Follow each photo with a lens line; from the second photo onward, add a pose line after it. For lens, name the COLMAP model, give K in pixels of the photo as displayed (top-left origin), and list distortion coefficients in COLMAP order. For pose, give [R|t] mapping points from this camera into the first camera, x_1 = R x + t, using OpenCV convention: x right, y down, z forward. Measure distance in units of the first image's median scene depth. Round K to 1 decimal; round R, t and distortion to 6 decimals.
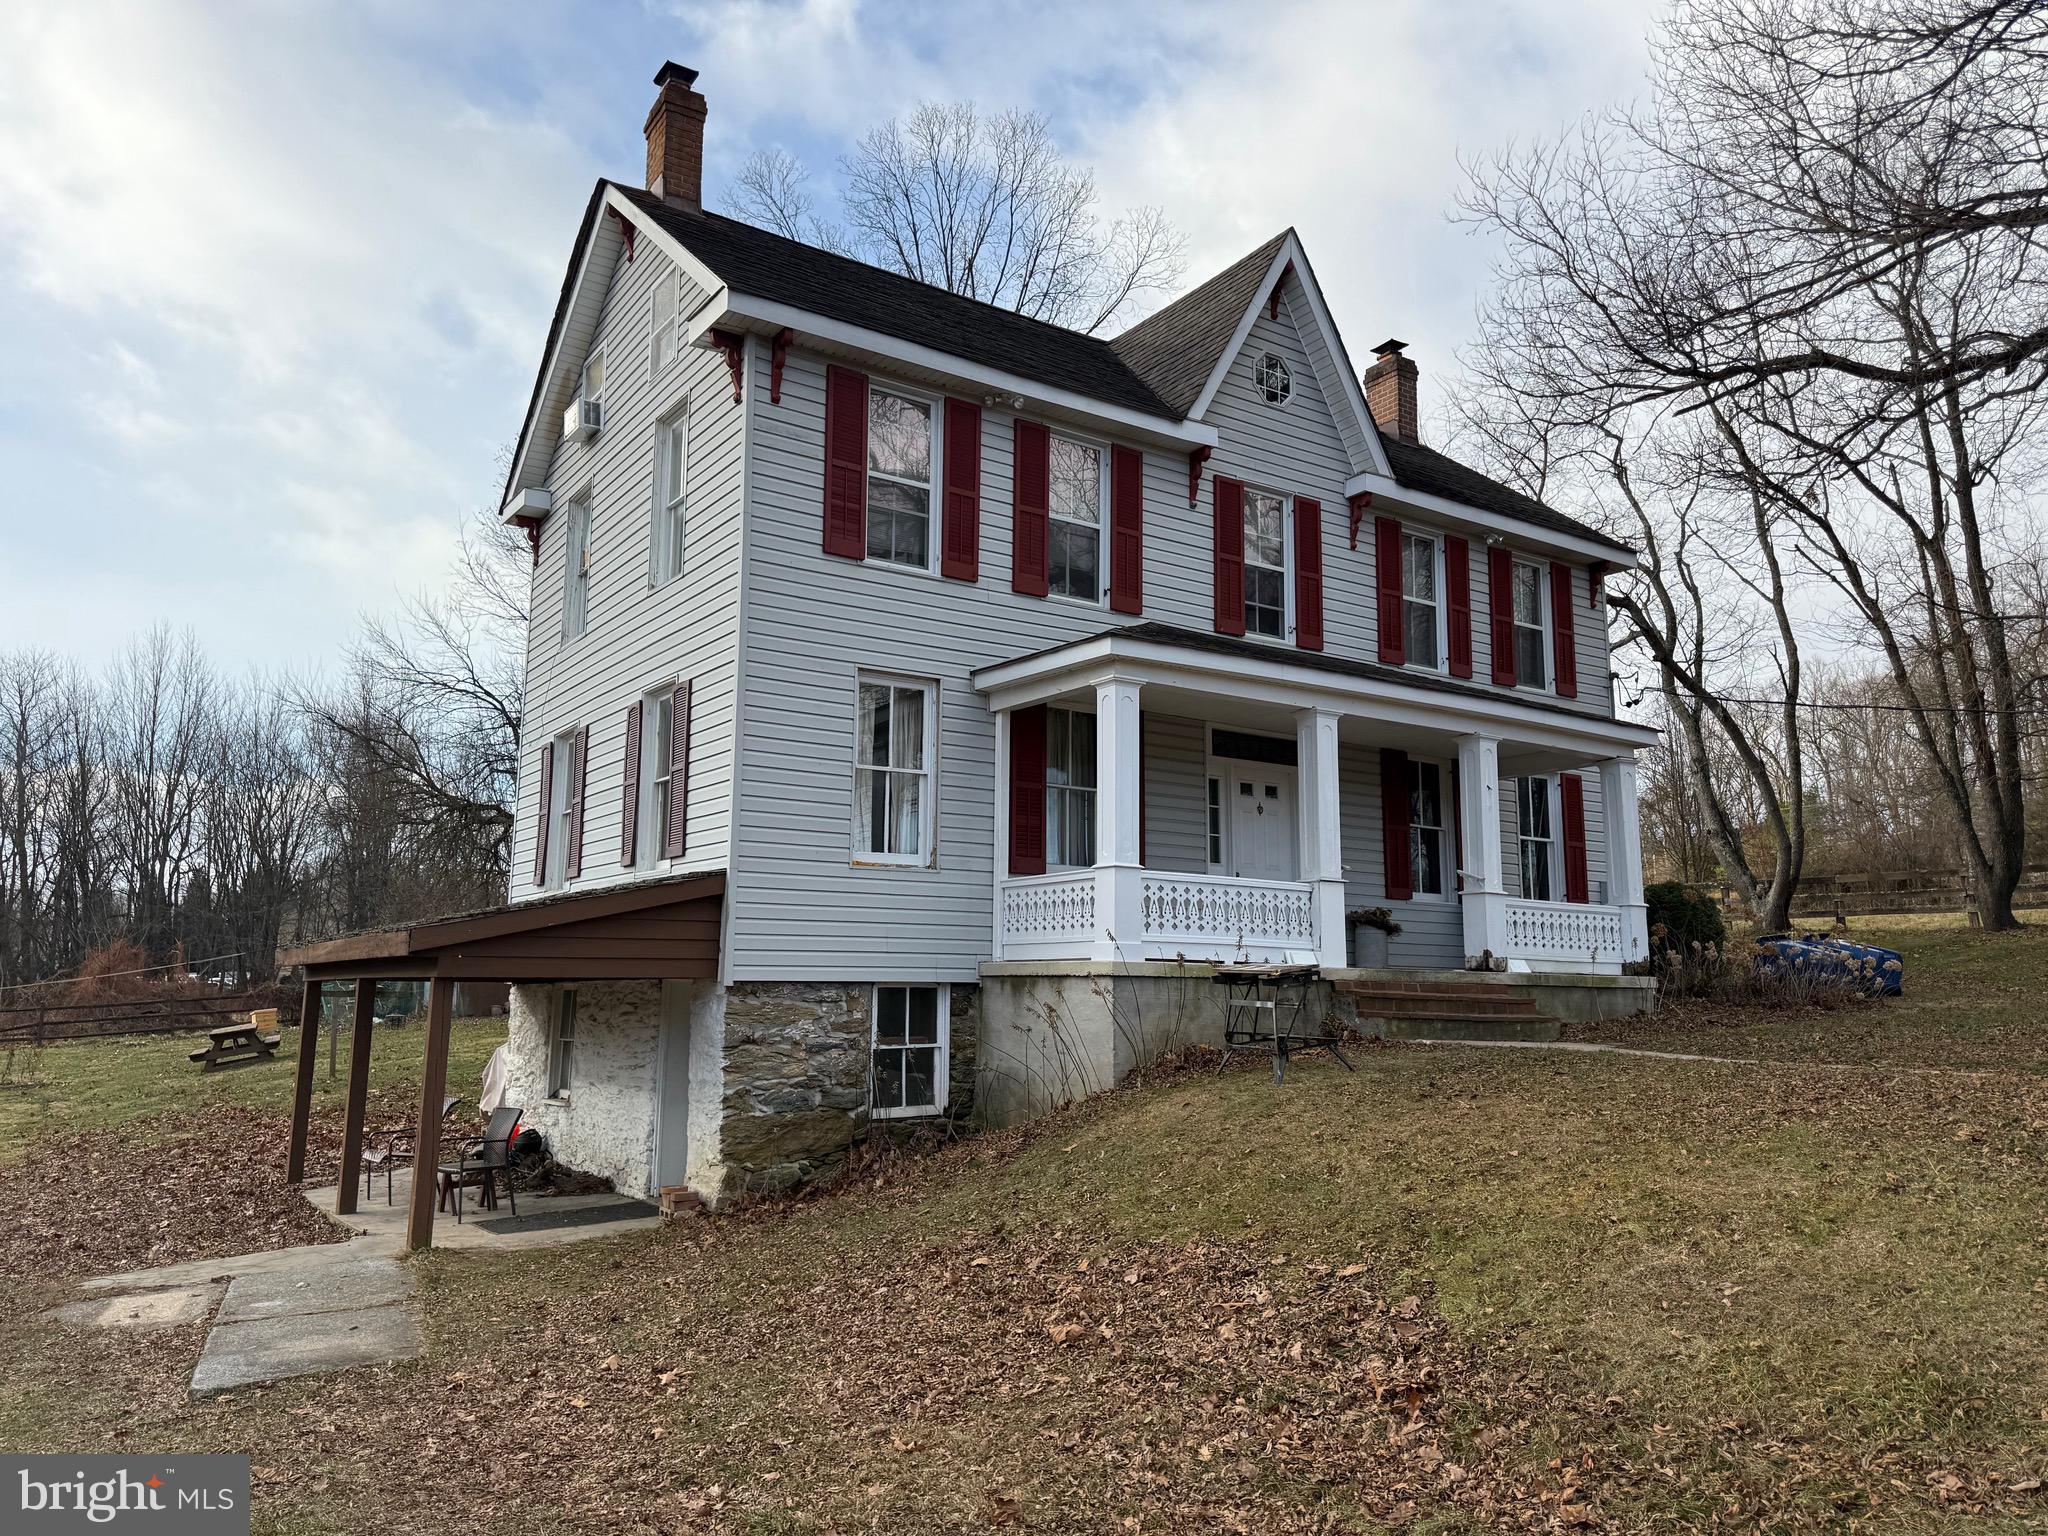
lens RADIAL K [[1434.5, 0, 1024.0], [0, 1434.5, 768.0], [0, 0, 1]] dist [0.054902, -0.001330]
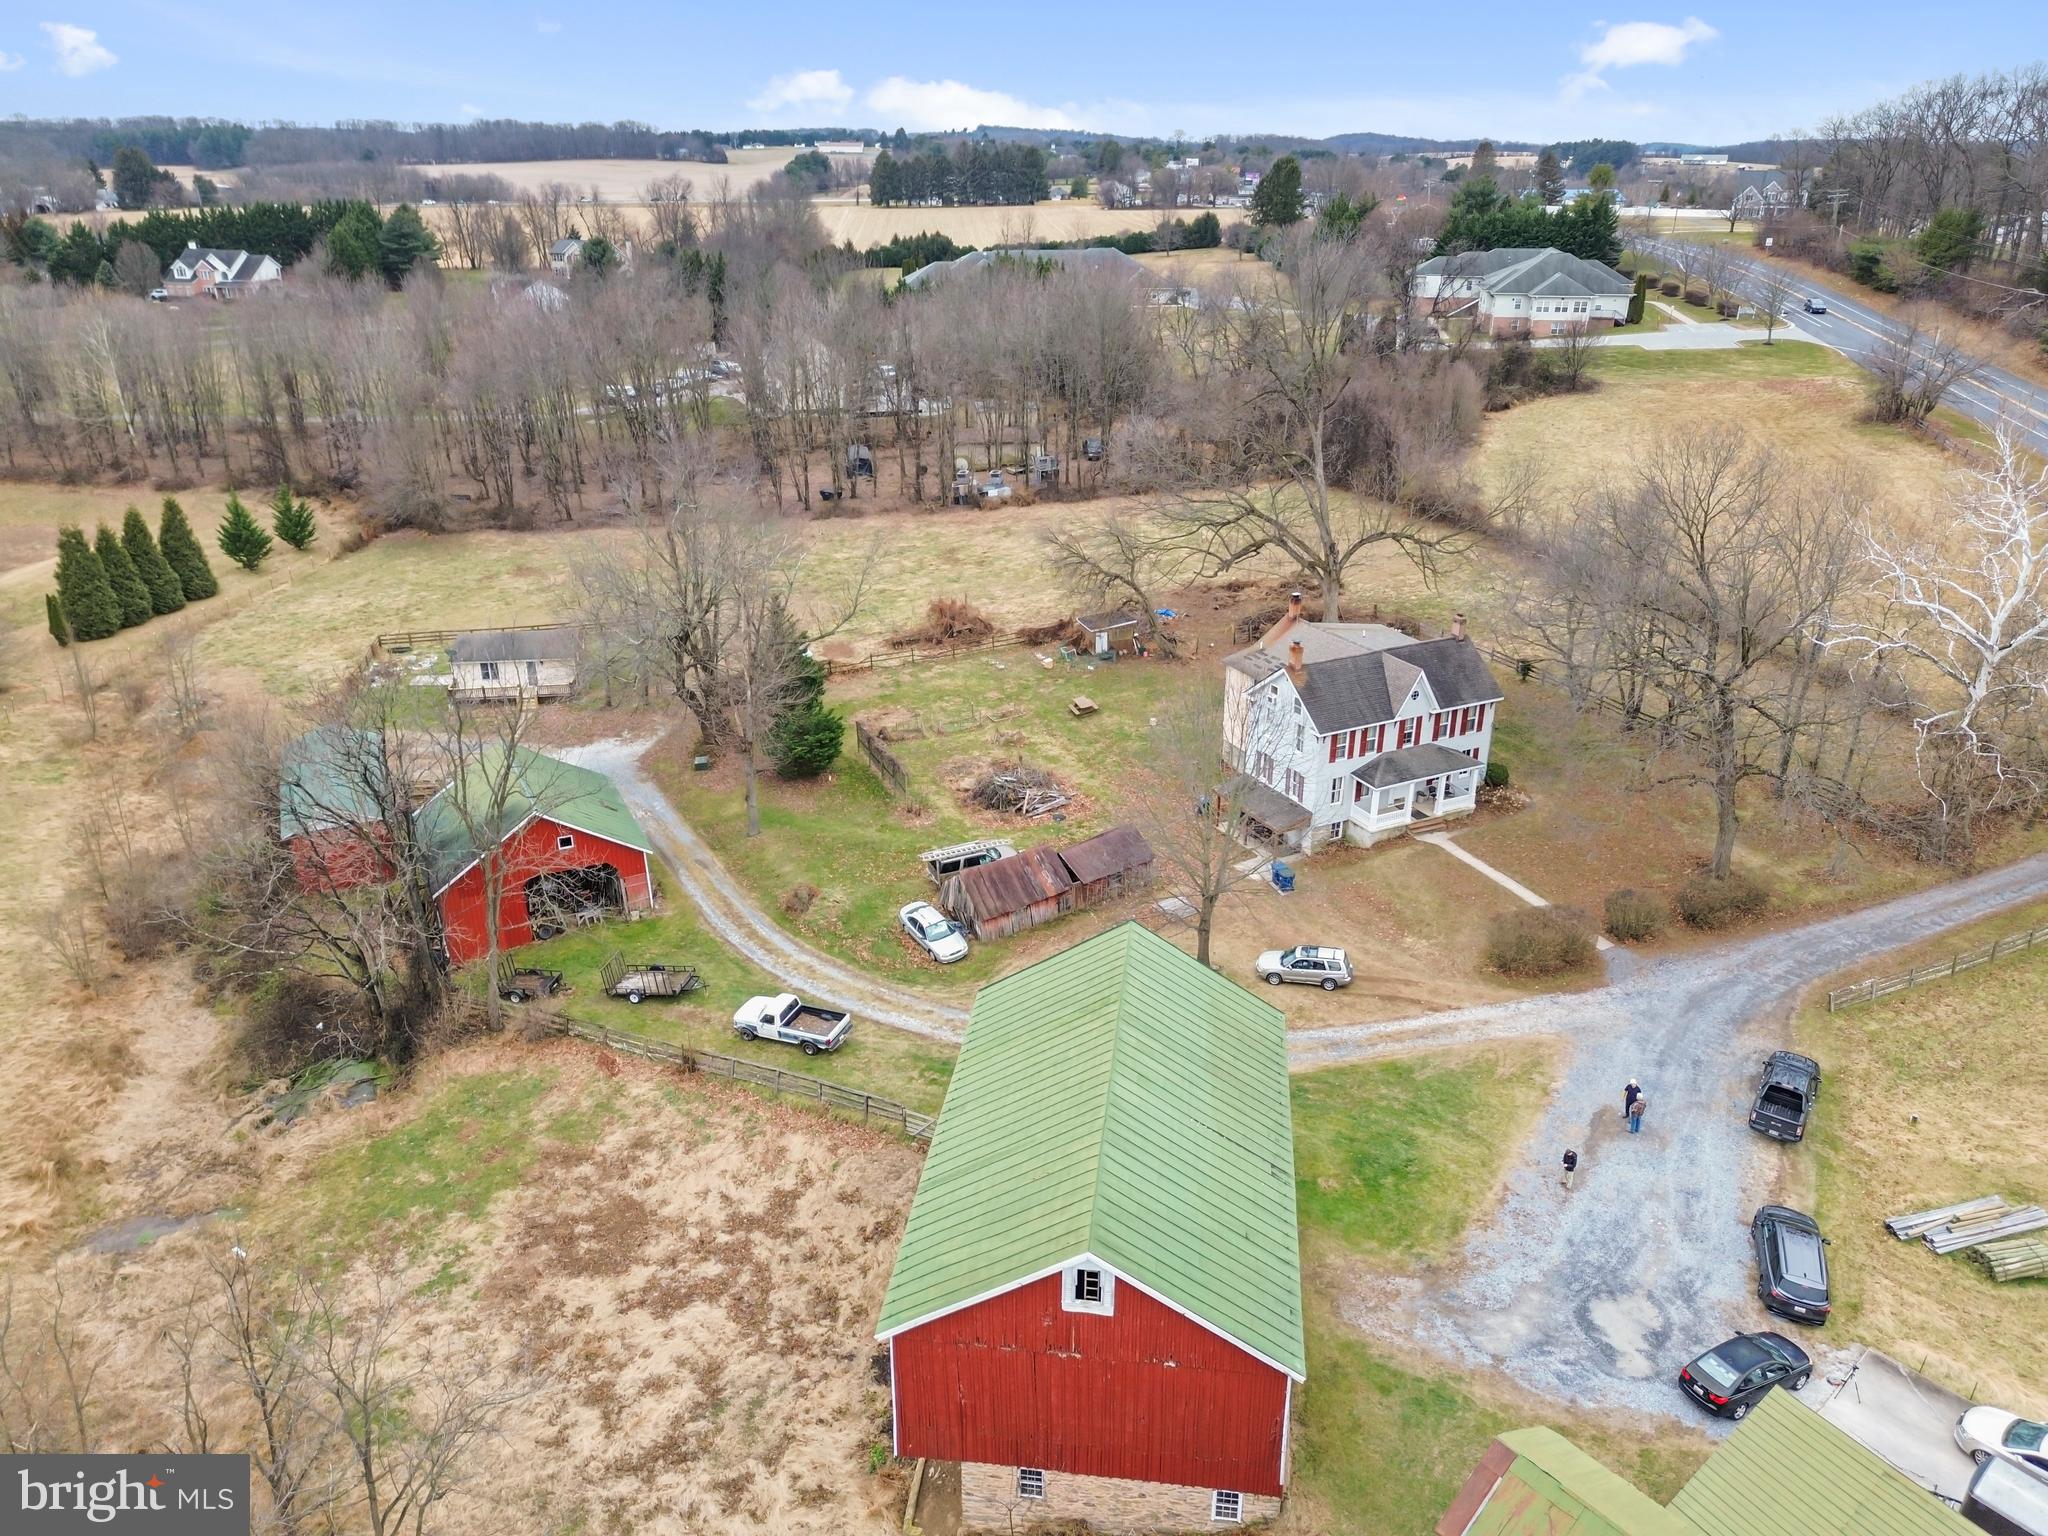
lens RADIAL K [[1451.5, 0, 1024.0], [0, 1451.5, 768.0], [0, 0, 1]] dist [0.005304, 0.000697]
pose [[0.990480, 0.057555, -0.125046, -0.571486], [0.019196, 0.841771, 0.539494, -3.054825], [0.136311, -0.536758, 0.832652, -3.797843]]
